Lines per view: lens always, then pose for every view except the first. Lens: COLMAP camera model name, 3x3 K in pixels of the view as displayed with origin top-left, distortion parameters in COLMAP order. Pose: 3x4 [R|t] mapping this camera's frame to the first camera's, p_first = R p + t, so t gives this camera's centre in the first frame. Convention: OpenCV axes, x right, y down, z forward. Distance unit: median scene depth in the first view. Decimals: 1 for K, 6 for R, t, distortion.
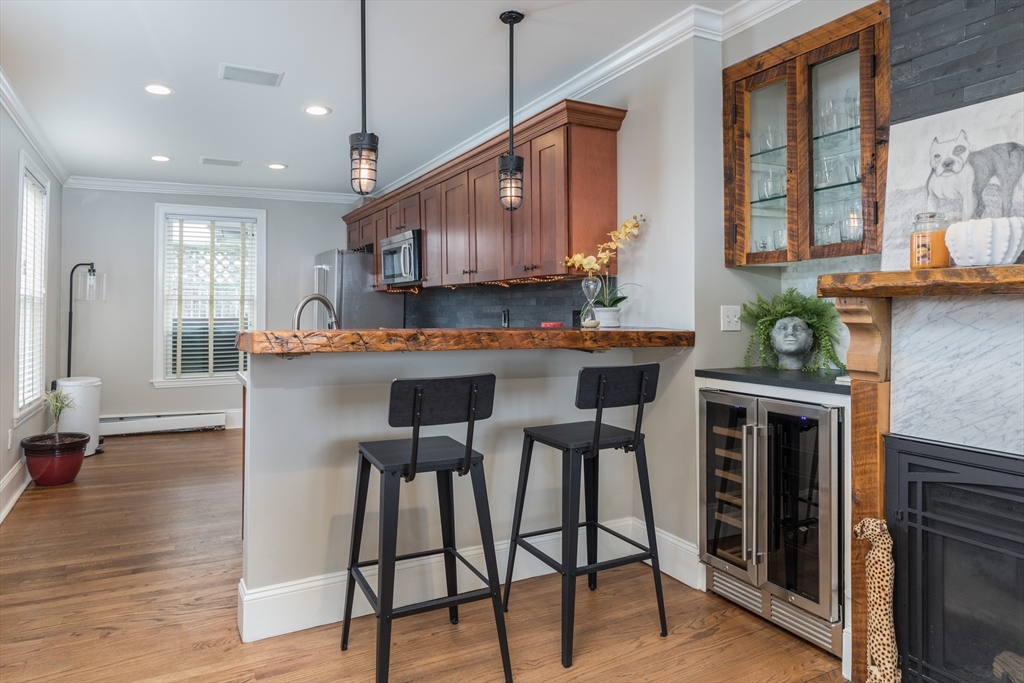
lens RADIAL K [[608.5, 0, 481.8], [0, 608.5, 317.0], [0, 0, 1]] dist [-0.000075, -0.000487]
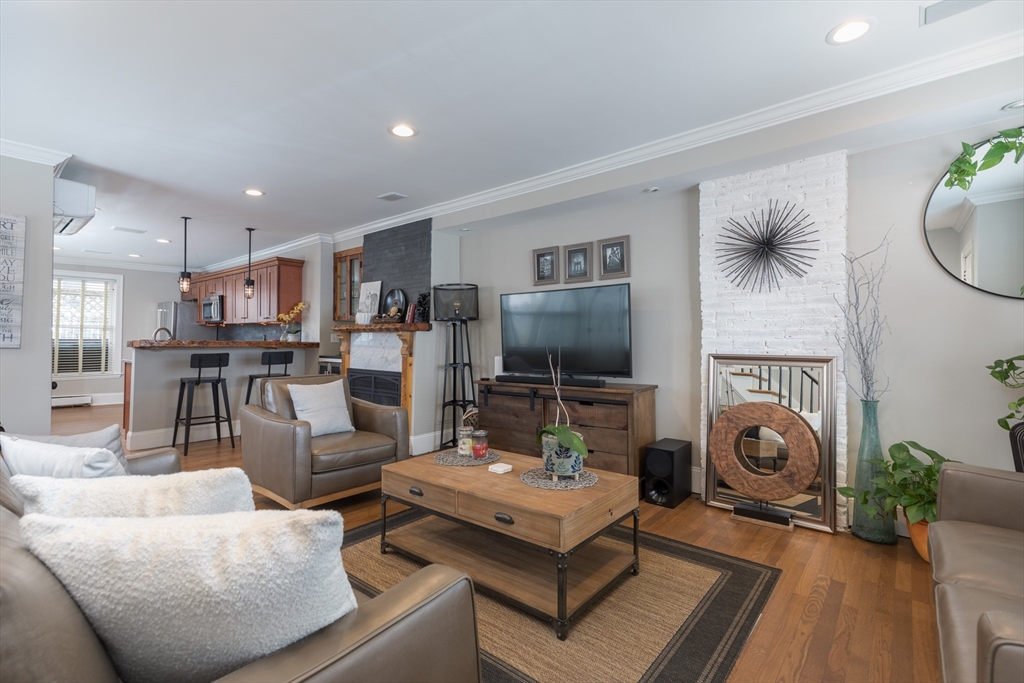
lens RADIAL K [[497.4, 0, 536.1], [0, 497.4, 329.0], [0, 0, 1]] dist [-0.000912, 0.000142]
pose [[0.922848, 0.014132, 0.384906, 0.404909], [-0.001849, 0.999478, -0.032264, 0.035067], [-0.385160, 0.029063, 0.922392, -1.666907]]
